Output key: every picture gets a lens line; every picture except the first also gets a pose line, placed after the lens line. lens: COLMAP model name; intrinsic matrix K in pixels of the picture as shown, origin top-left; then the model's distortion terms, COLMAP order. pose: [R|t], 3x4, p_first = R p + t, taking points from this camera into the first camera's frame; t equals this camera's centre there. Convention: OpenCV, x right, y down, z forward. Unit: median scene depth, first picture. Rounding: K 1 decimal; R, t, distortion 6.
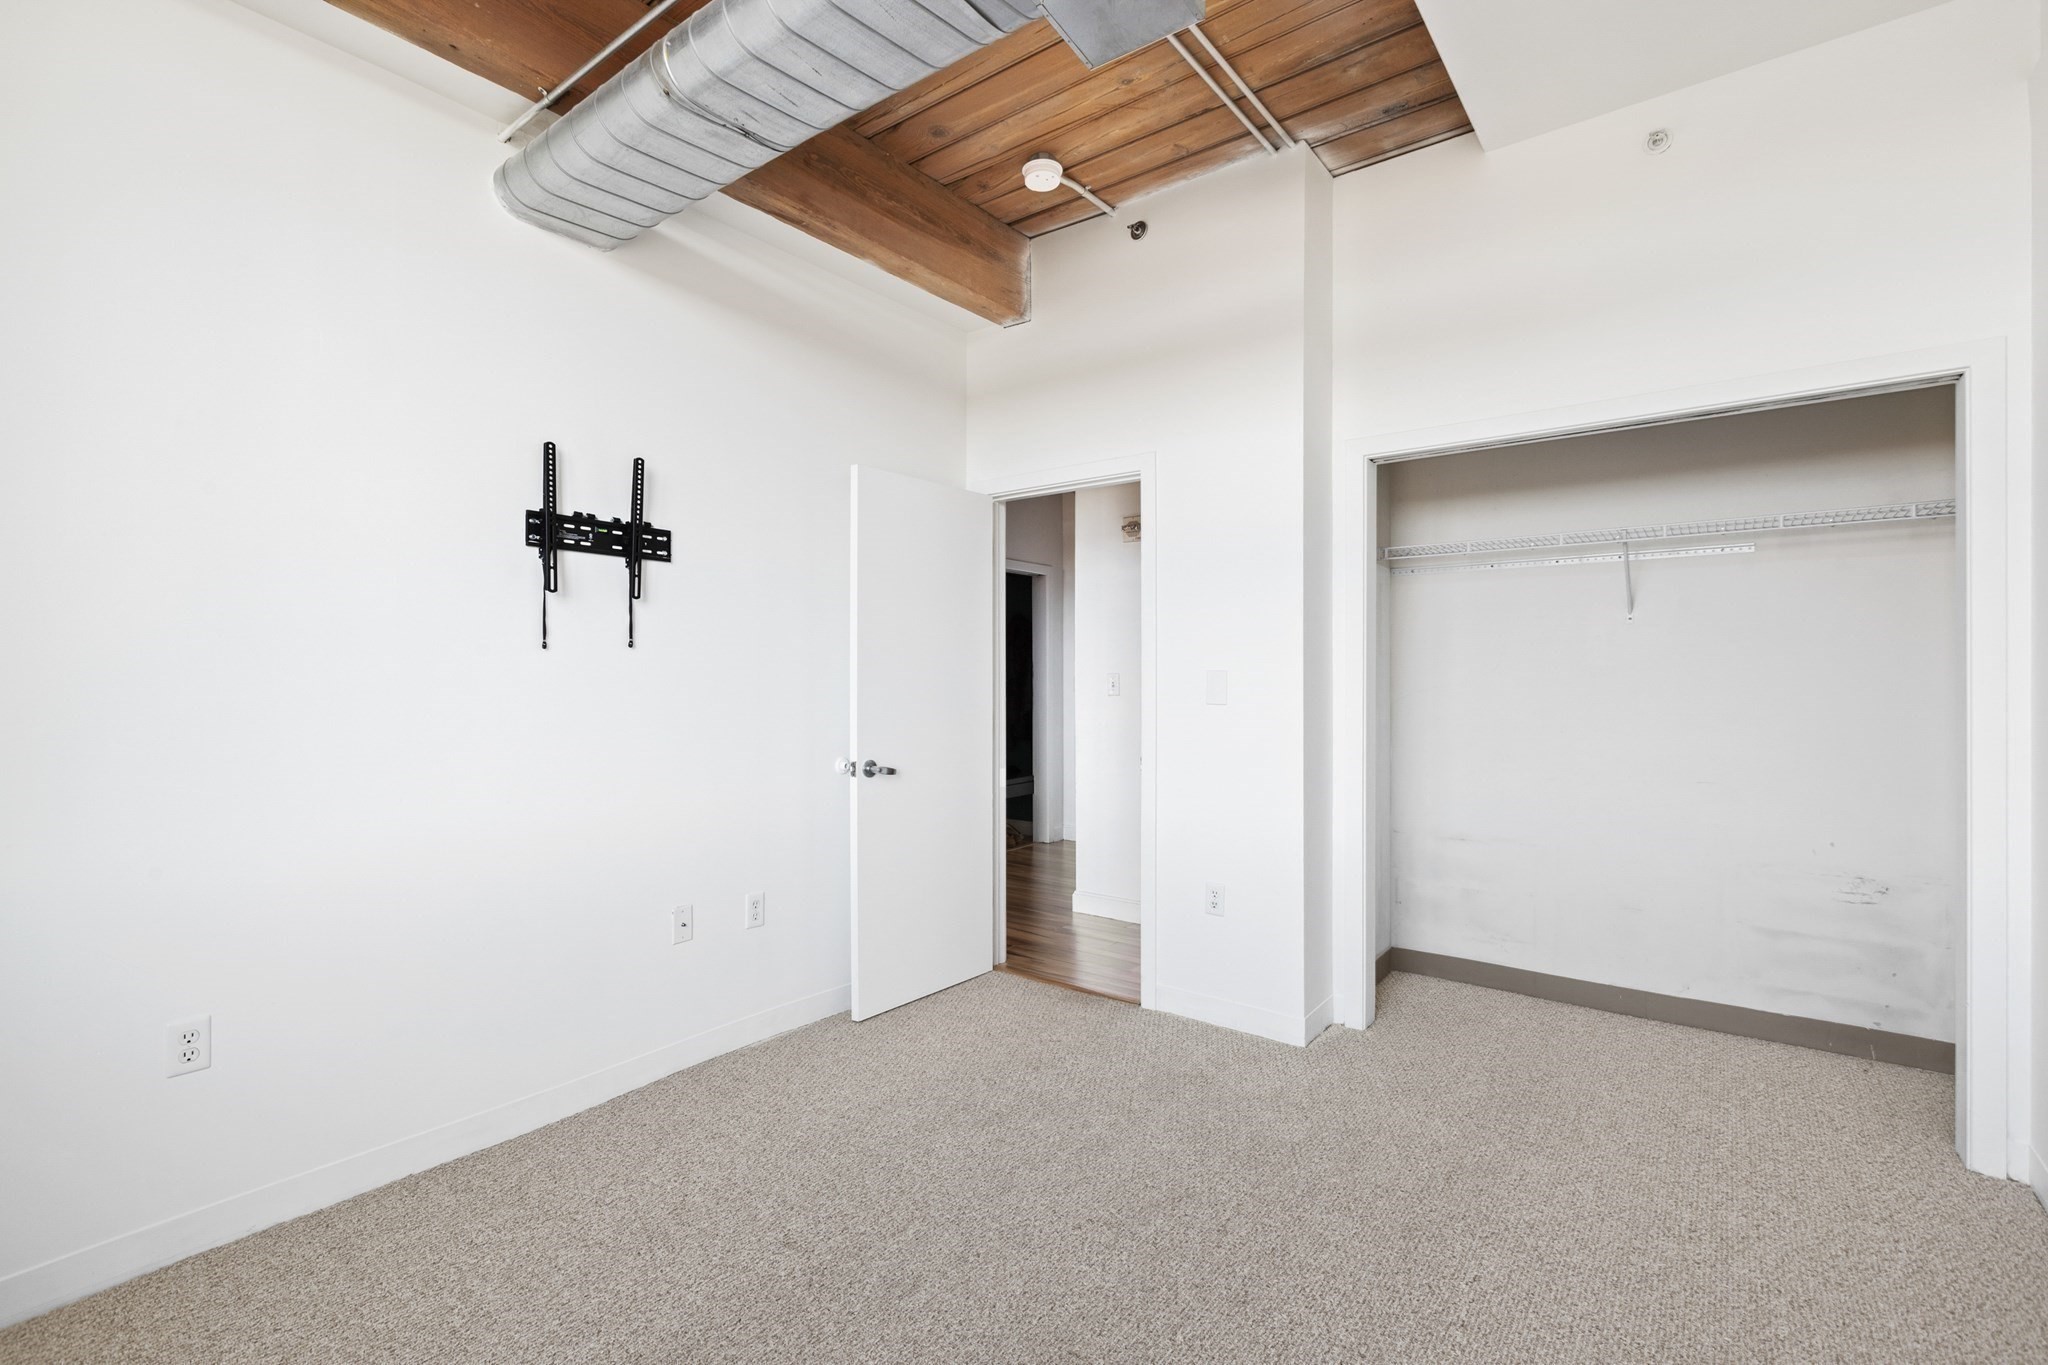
lens RADIAL K [[929.8, 0, 1027.1], [0, 929.8, 673.9], [0, 0, 1]] dist [0.003140, -0.000888]
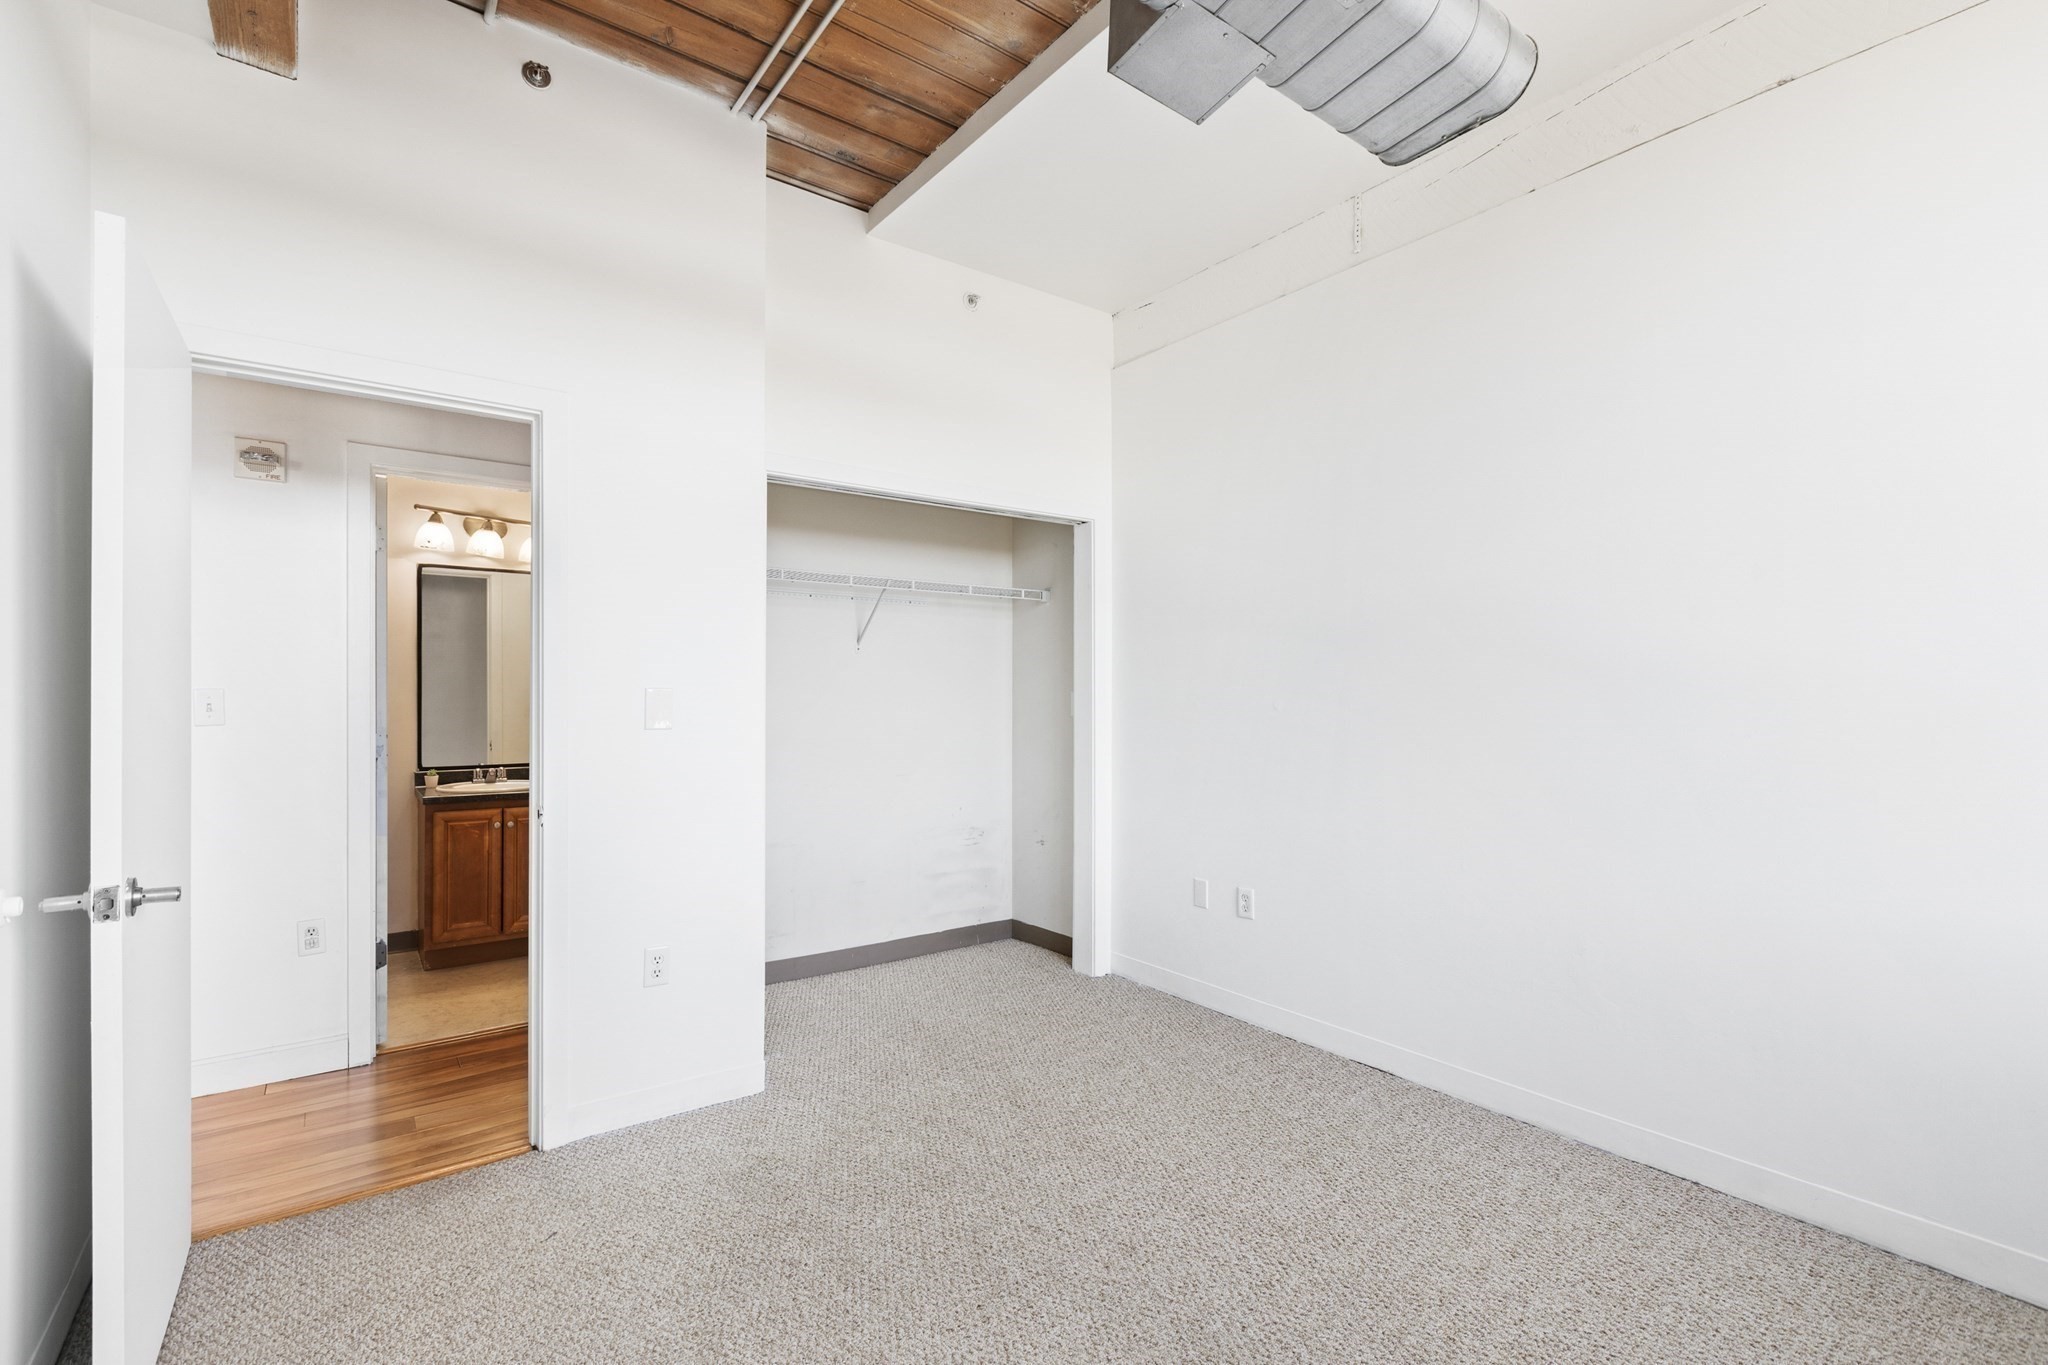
lens RADIAL K [[929.8, 0, 1028.7], [0, 929.8, 694.4], [0, 0, 1]] dist [0.003140, -0.000888]
pose [[0.259011, 0.002249, 0.965872, -0.557447], [-0.008368, 0.999965, -0.000084, -0.000992], [-0.965838, -0.008061, 0.259020, 0.517377]]
